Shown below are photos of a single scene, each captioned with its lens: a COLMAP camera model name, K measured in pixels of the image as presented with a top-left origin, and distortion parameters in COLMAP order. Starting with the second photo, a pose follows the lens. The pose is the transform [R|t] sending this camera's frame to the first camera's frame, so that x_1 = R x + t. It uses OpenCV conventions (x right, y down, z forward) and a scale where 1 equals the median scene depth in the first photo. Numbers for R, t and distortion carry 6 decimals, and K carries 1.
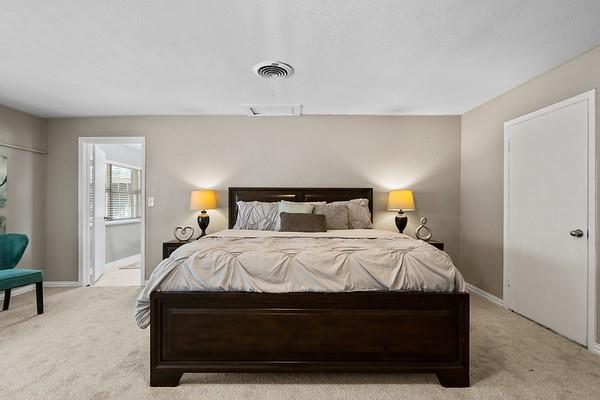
lens RADIAL K [[271.1, 0, 301.0], [0, 271.1, 202.9], [0, 0, 1]] dist [-0.000089, 0.000224]
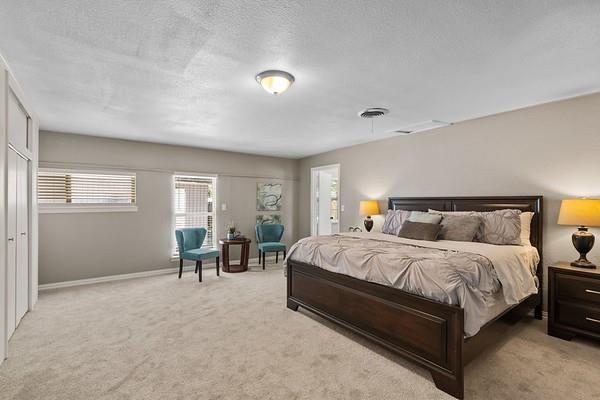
lens RADIAL K [[271.1, 0, 295.9], [0, 271.1, 201.5], [0, 0, 1]] dist [-0.000089, 0.000224]
pose [[0.600350, -0.006793, -0.799709, 0.723544], [-0.002263, 0.999945, -0.010193, -0.042637], [0.799734, 0.007929, 0.600302, -0.084677]]
